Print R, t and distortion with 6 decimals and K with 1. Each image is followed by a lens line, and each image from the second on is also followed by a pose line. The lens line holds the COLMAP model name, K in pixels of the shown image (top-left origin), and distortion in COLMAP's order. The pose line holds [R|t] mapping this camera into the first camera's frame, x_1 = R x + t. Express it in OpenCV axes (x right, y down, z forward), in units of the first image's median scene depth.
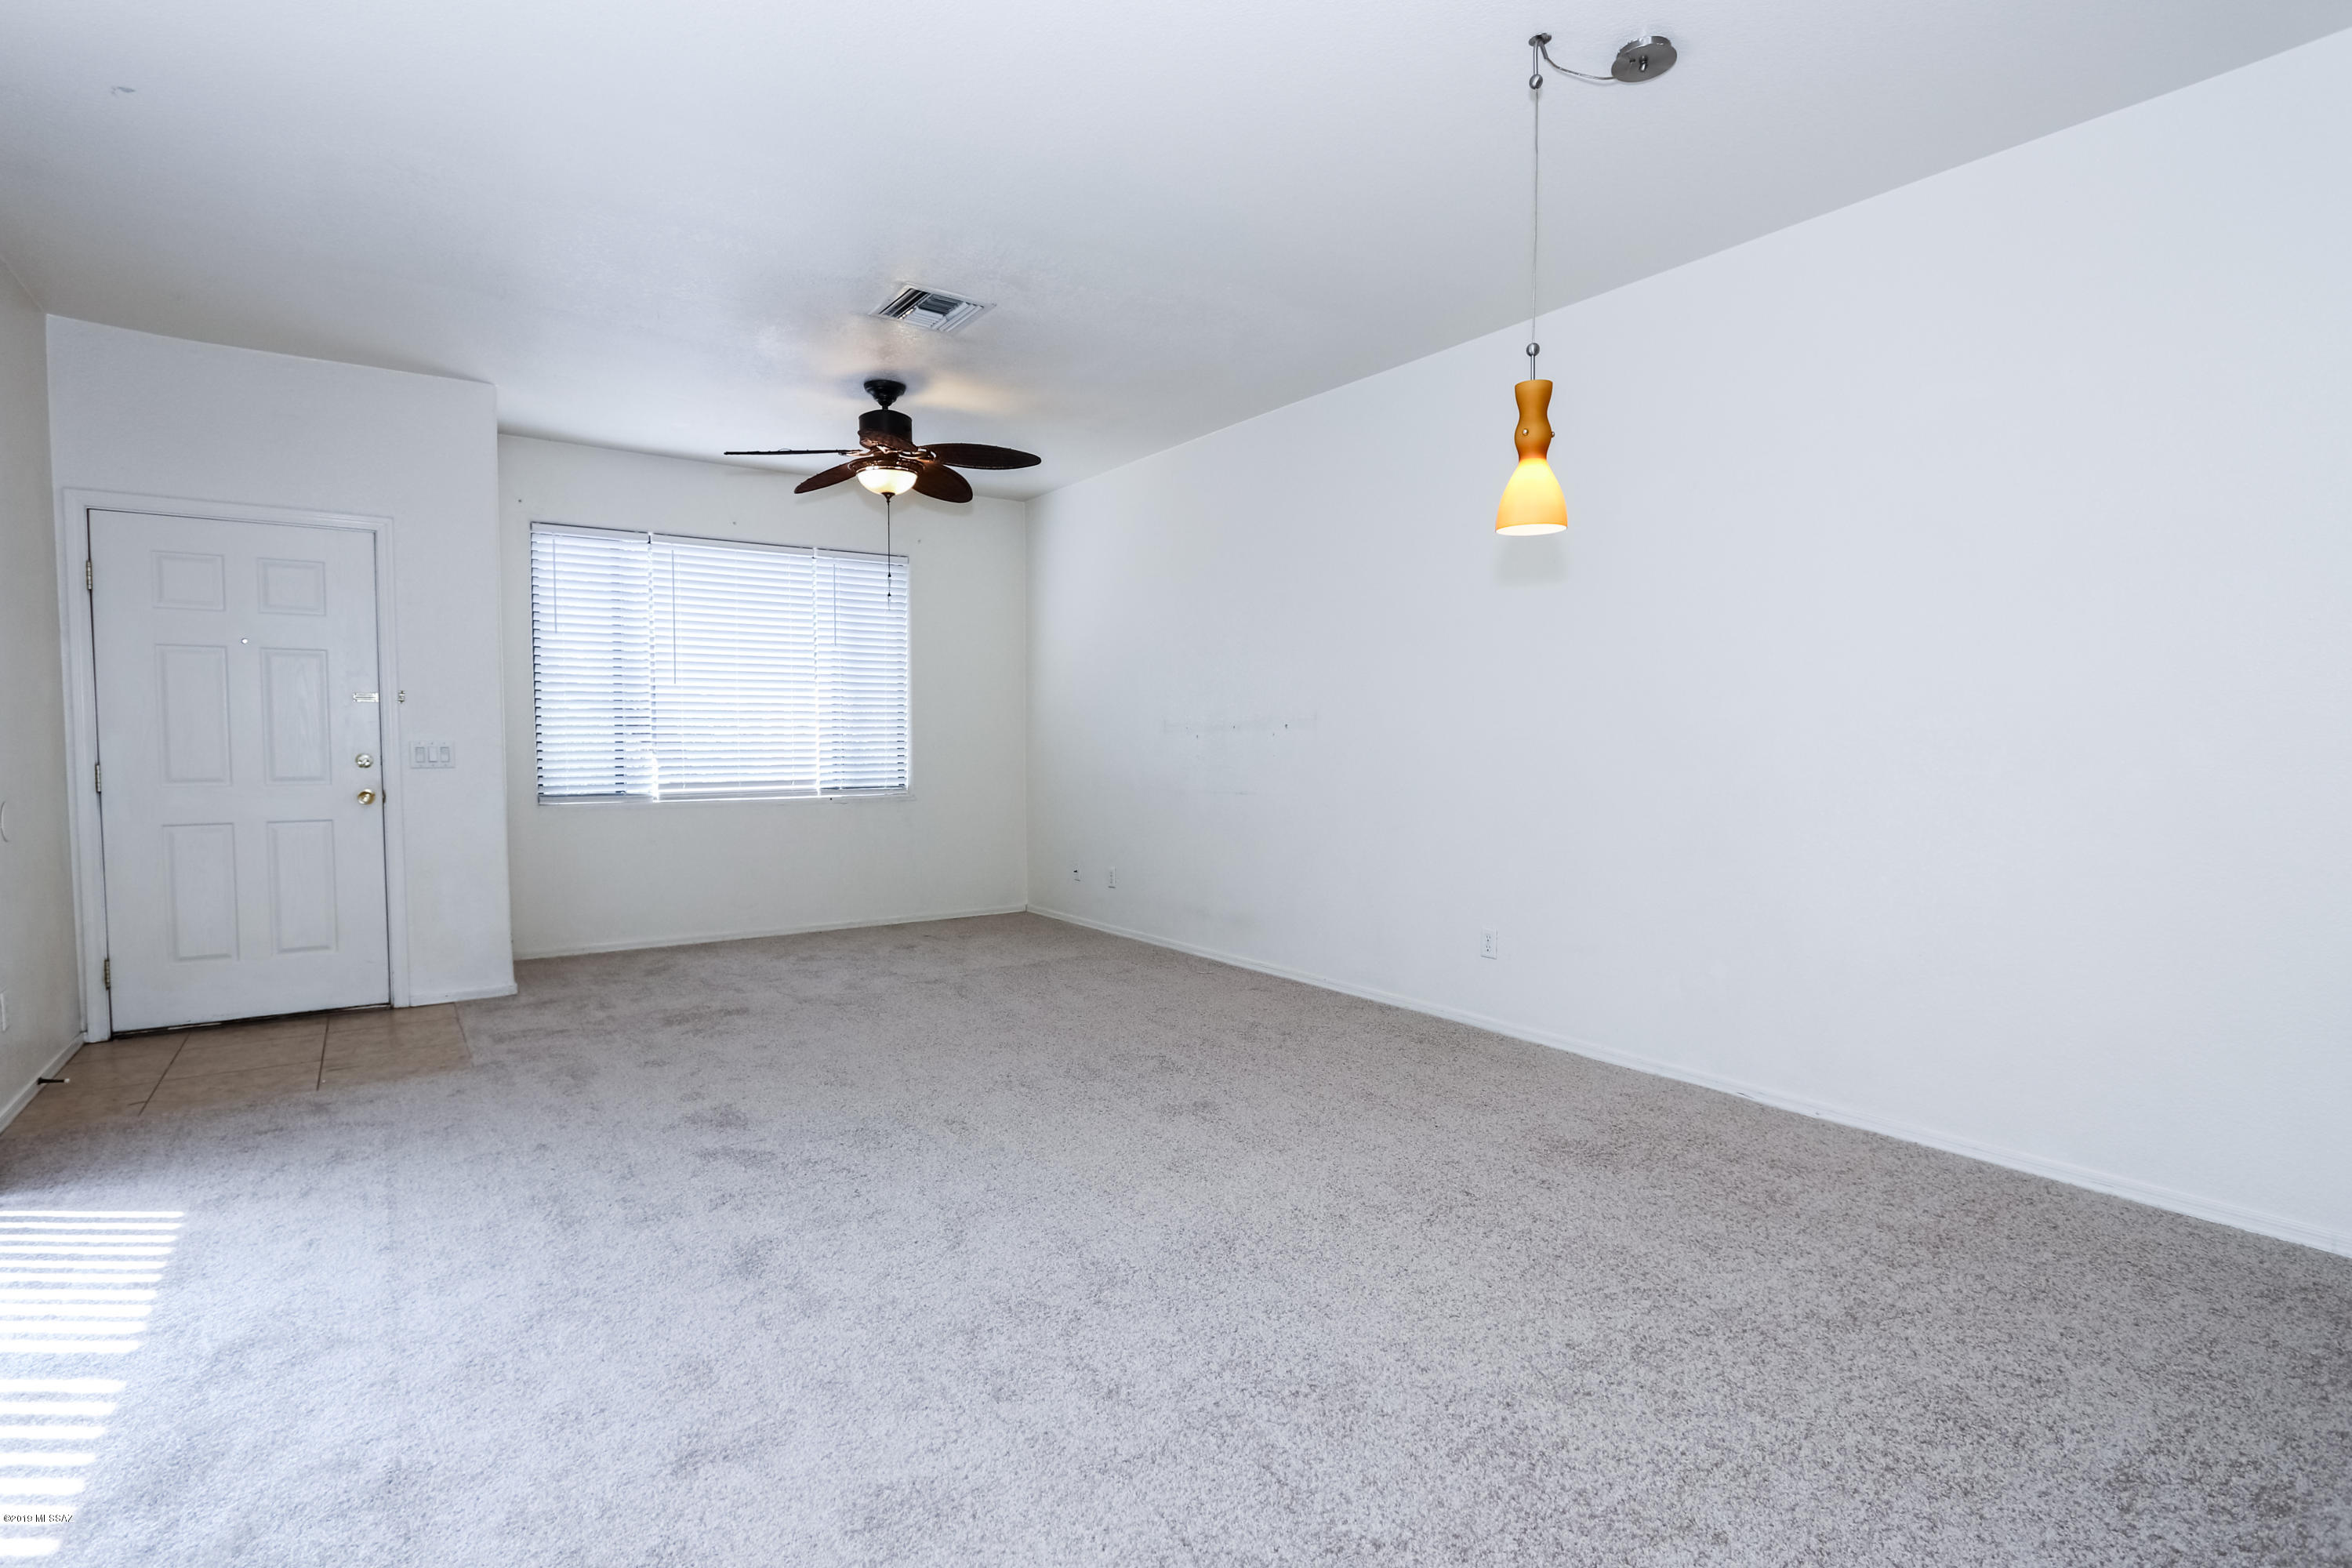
lens RADIAL K [[1122.6, 0, 1138.1], [0, 1122.6, 785.3], [0, 0, 1]] dist [-0.015606, 0.001114]
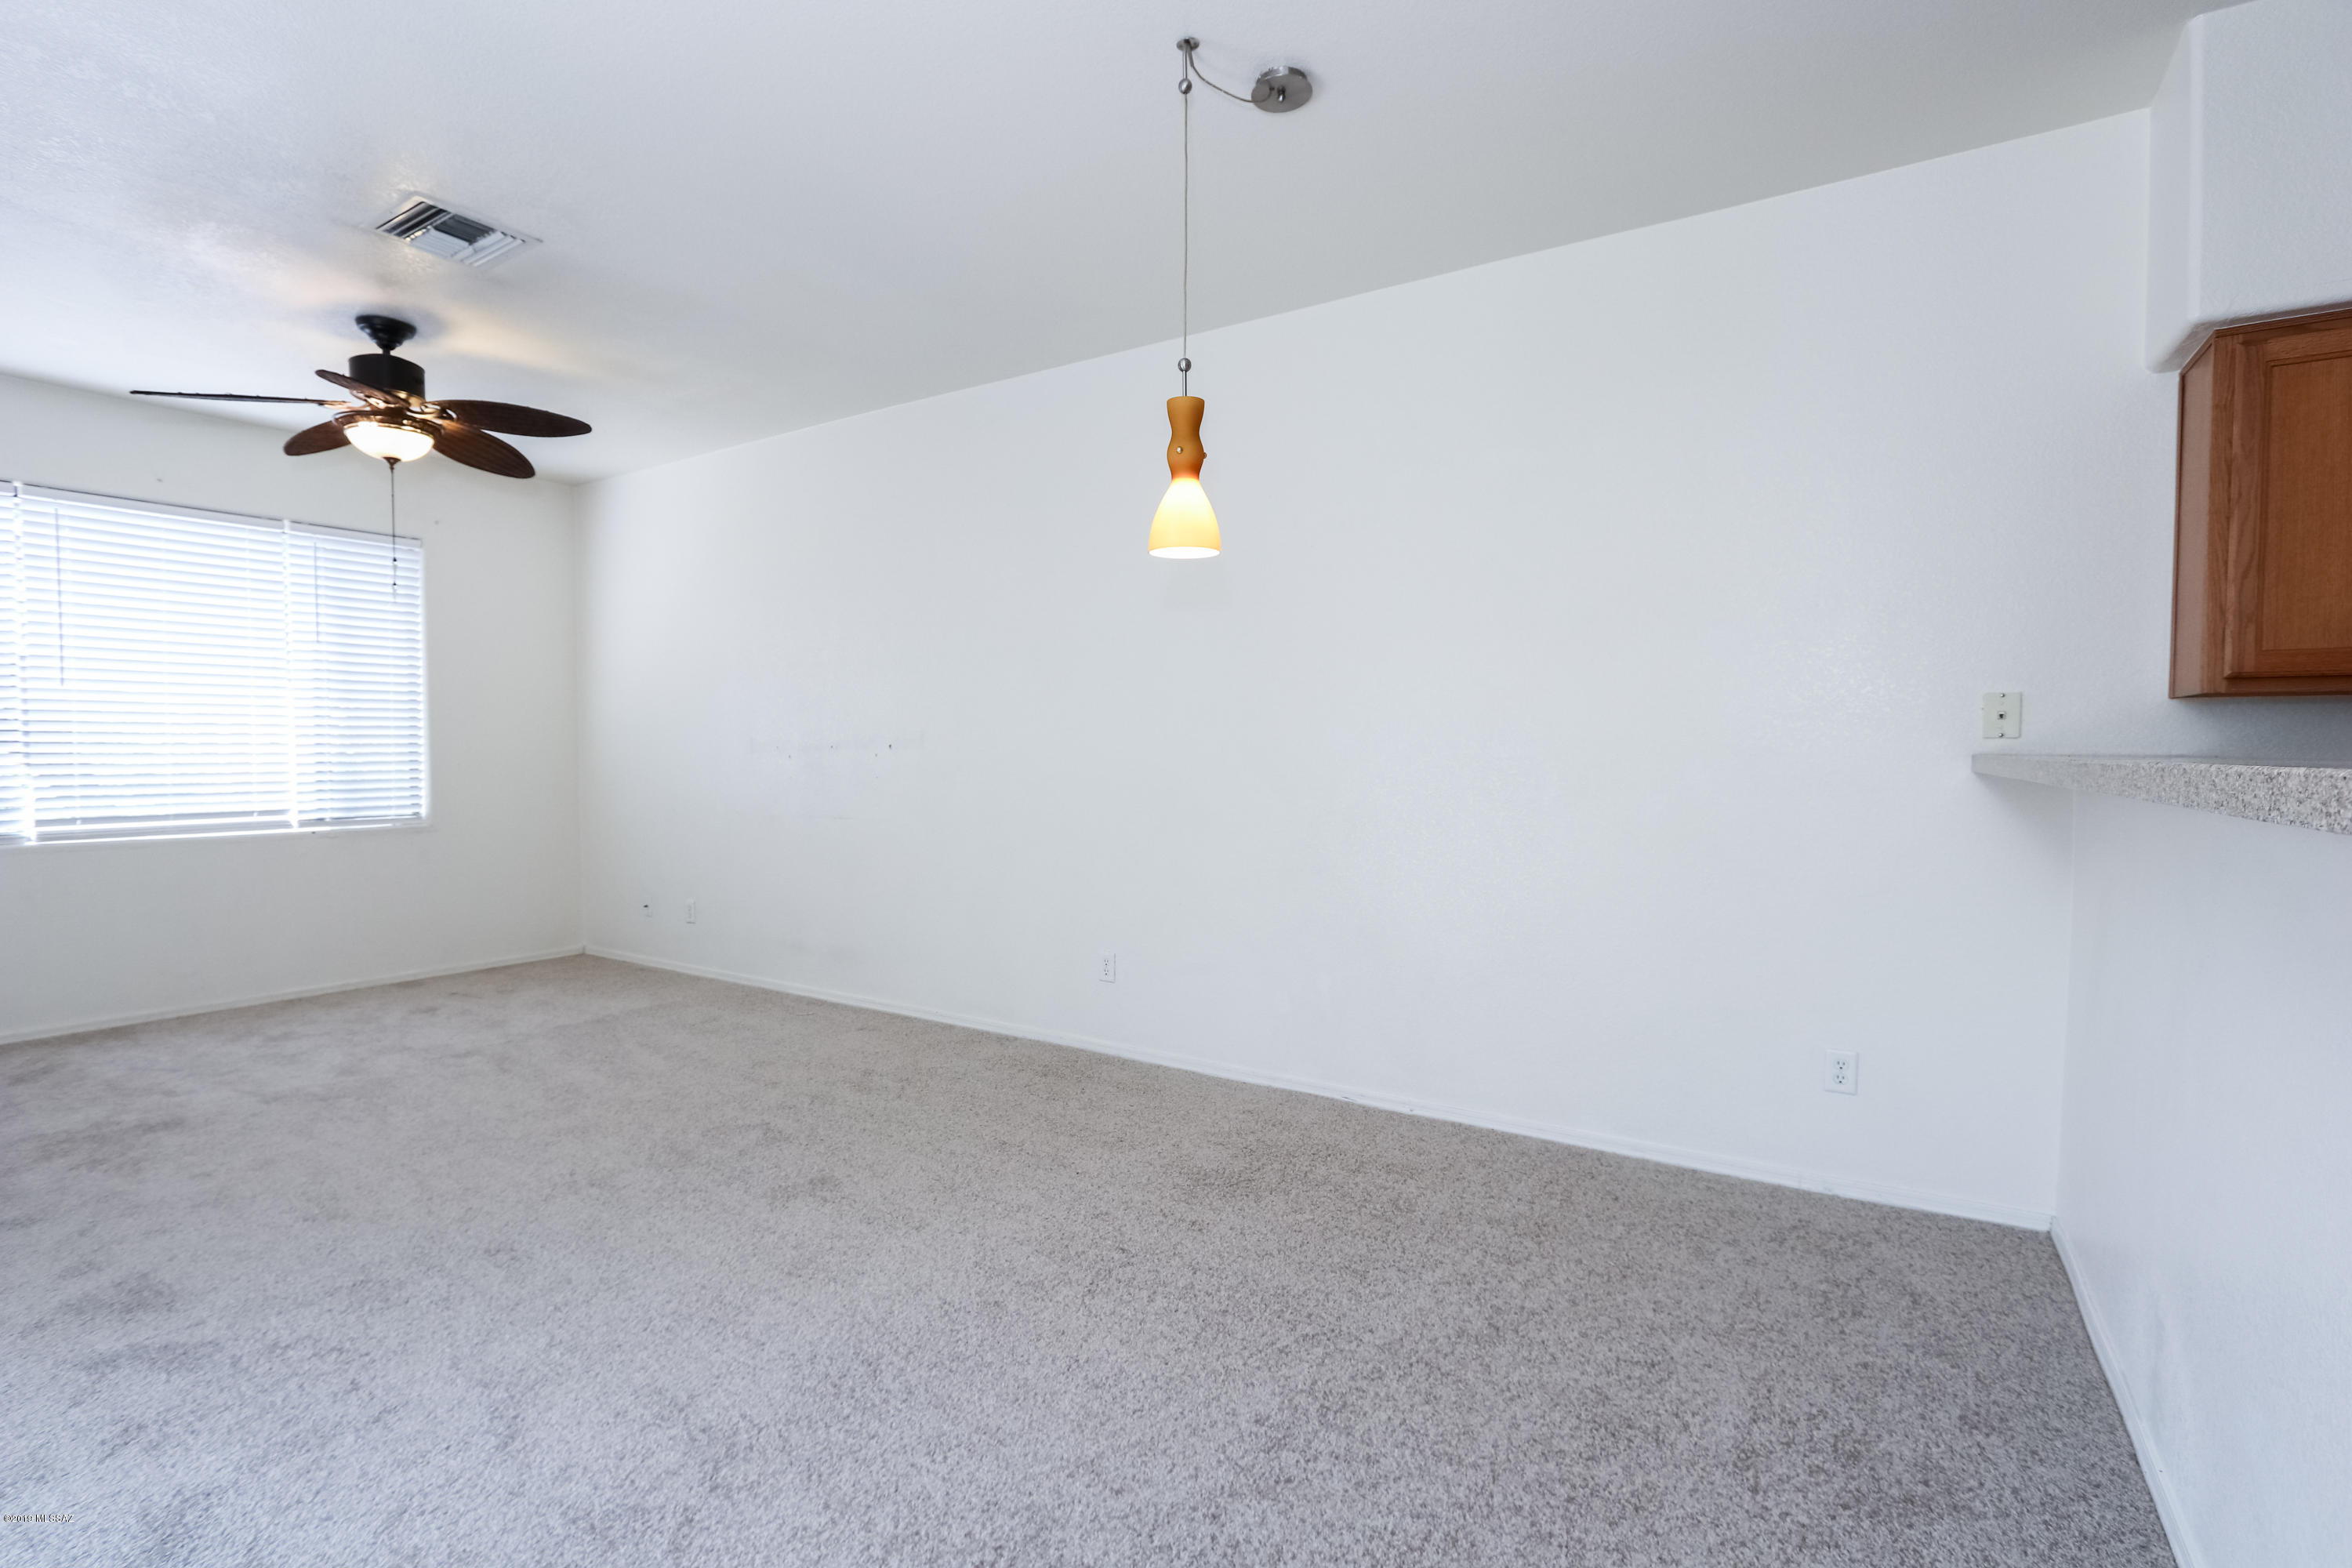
lens RADIAL K [[1084.4, 0, 1146.6], [0, 1084.4, 790.0], [0, 0, 1]] dist [-0.016161, 0.002193]
pose [[0.925454, -0.012548, 0.378651, -0.027548], [0.014114, 0.999899, -0.001359, -0.022073], [-0.378596, 0.006602, 0.925538, 0.136444]]
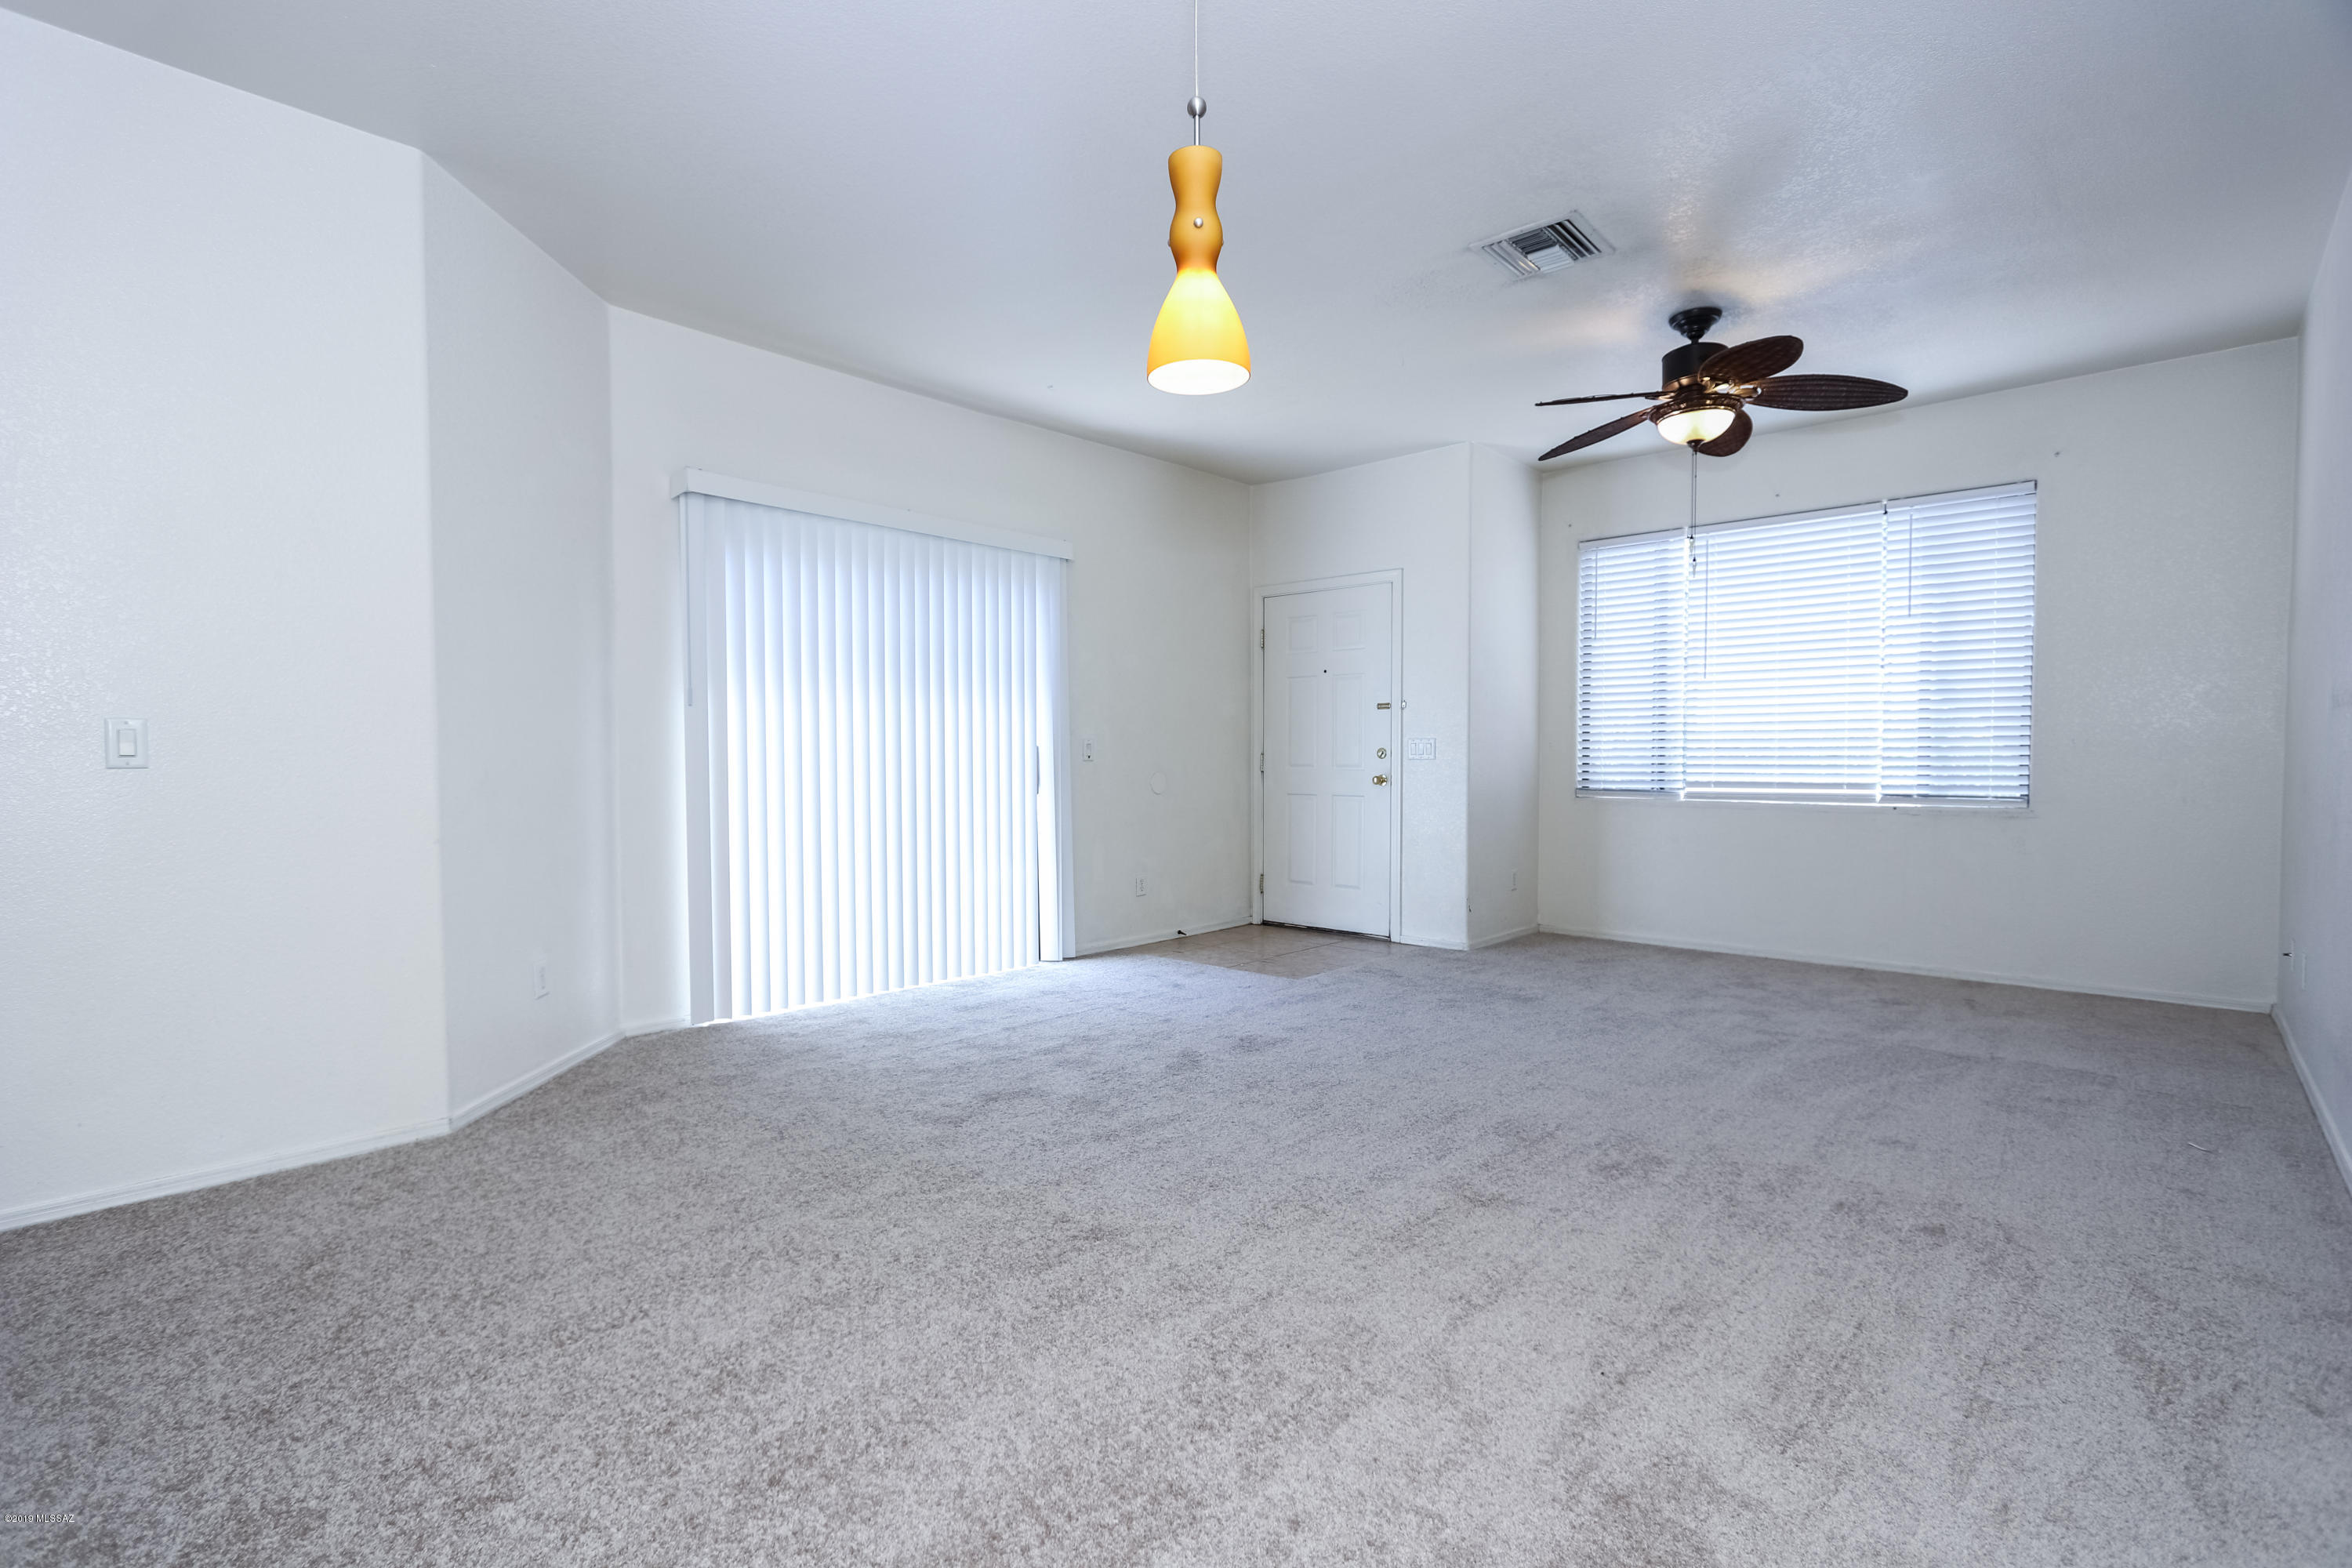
lens RADIAL K [[1084.4, 0, 1146.6], [0, 1084.4, 790.0], [0, 0, 1]] dist [-0.016161, 0.002193]
pose [[0.227735, 0.032462, -0.973182, 0.850100], [-0.040766, 0.998886, 0.023779, 0.005674], [0.972870, 0.034257, 0.228804, 0.718542]]
